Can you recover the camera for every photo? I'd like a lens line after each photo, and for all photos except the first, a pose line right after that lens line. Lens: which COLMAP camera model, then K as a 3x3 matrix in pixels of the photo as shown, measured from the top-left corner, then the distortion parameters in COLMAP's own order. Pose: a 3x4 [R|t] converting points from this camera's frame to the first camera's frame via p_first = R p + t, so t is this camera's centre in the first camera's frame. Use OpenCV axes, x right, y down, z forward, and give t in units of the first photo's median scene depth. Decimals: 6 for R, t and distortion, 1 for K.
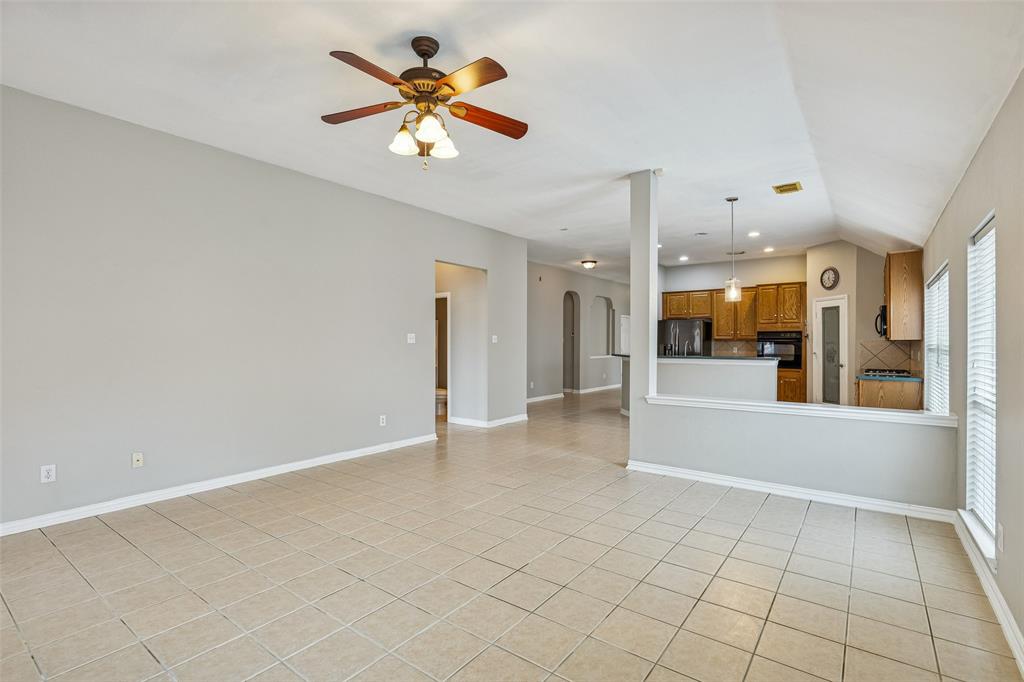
lens RADIAL K [[479.3, 0, 502.8], [0, 479.3, 340.1], [0, 0, 1]] dist [0.000537, 0.001694]
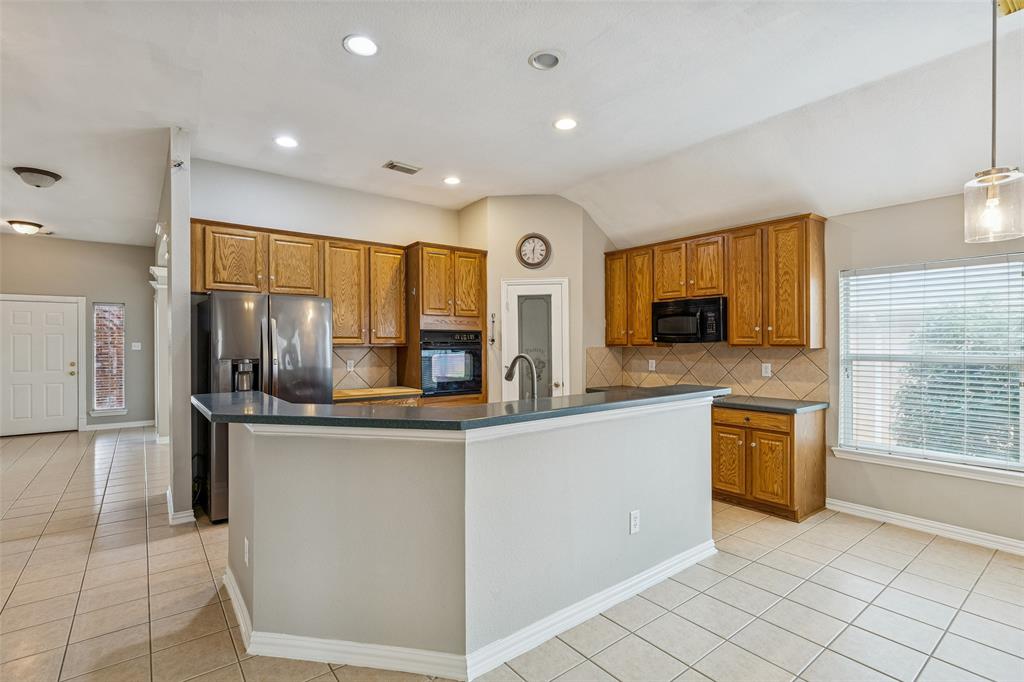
lens RADIAL K [[479.3, 0, 510.2], [0, 479.3, 344.1], [0, 0, 1]] dist [0.000537, 0.001694]
pose [[0.247279, -0.005746, 0.968927, 0.043147], [-0.003344, 0.999971, 0.006783, -0.006850], [-0.968939, -0.004918, 0.247252, 0.814797]]
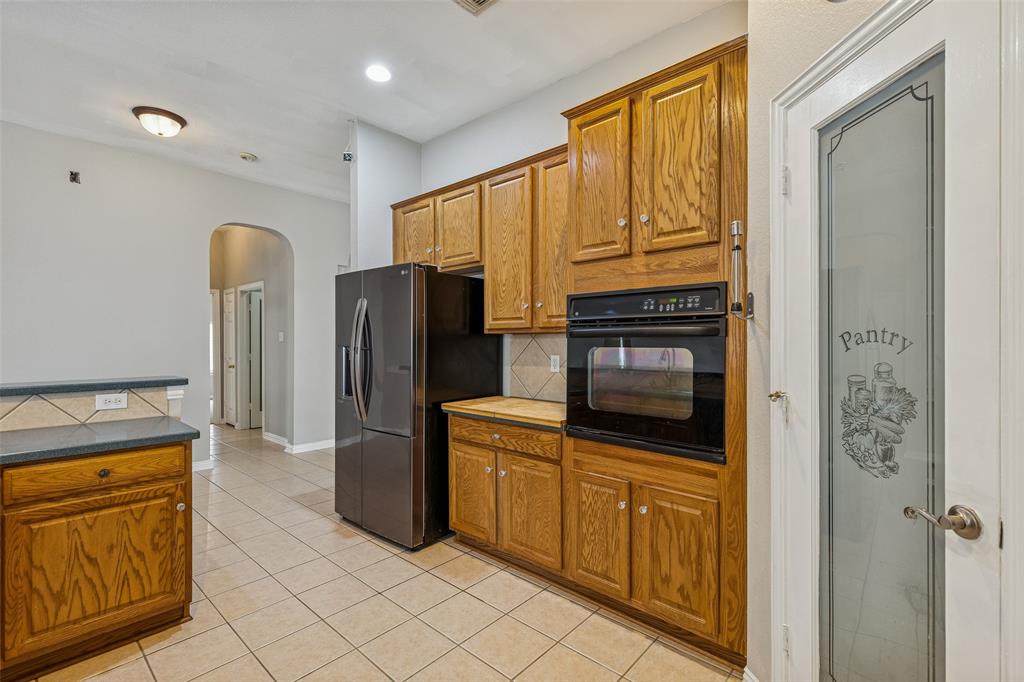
lens RADIAL K [[465.9, 0, 491.9], [0, 465.9, 341.3], [0, 0, 1]] dist [0.006179, -0.000223]
pose [[0.994871, -0.001429, -0.101140, 0.543094], [0.001741, 0.999994, 0.002995, 0.005719], [0.101136, -0.003155, 0.994868, 0.788439]]
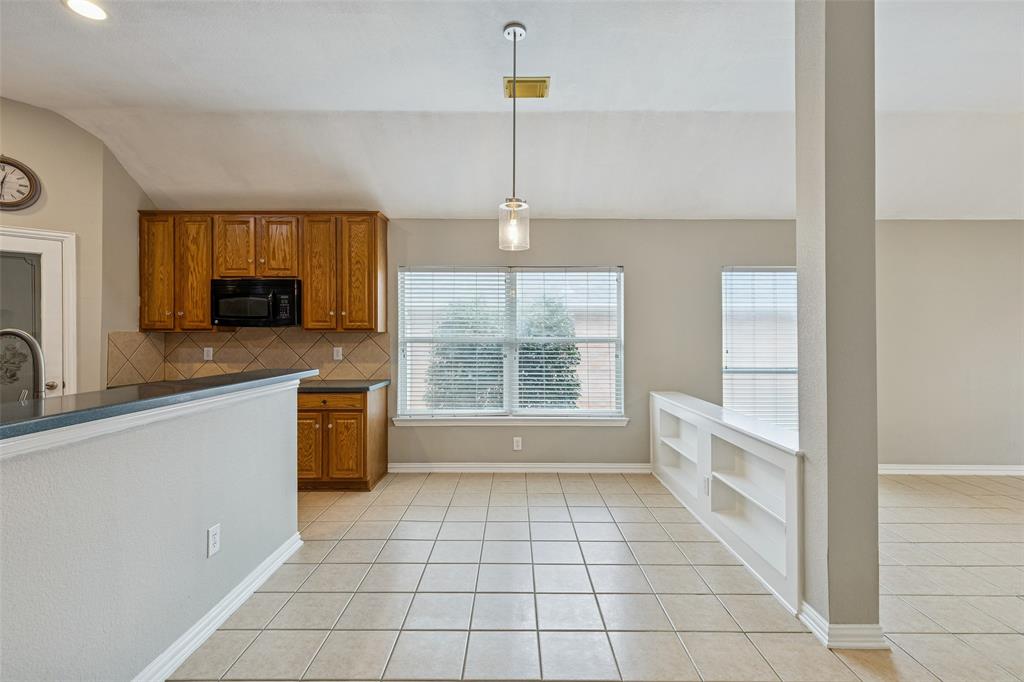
lens RADIAL K [[465.9, 0, 513.3], [0, 465.9, 333.3], [0, 0, 1]] dist [0.006179, -0.000223]
pose [[-0.611849, 0.002064, 0.790972, 0.074522], [-0.006807, 0.999946, -0.007875, 0.003191], [-0.790945, -0.010202, -0.611802, 0.838956]]
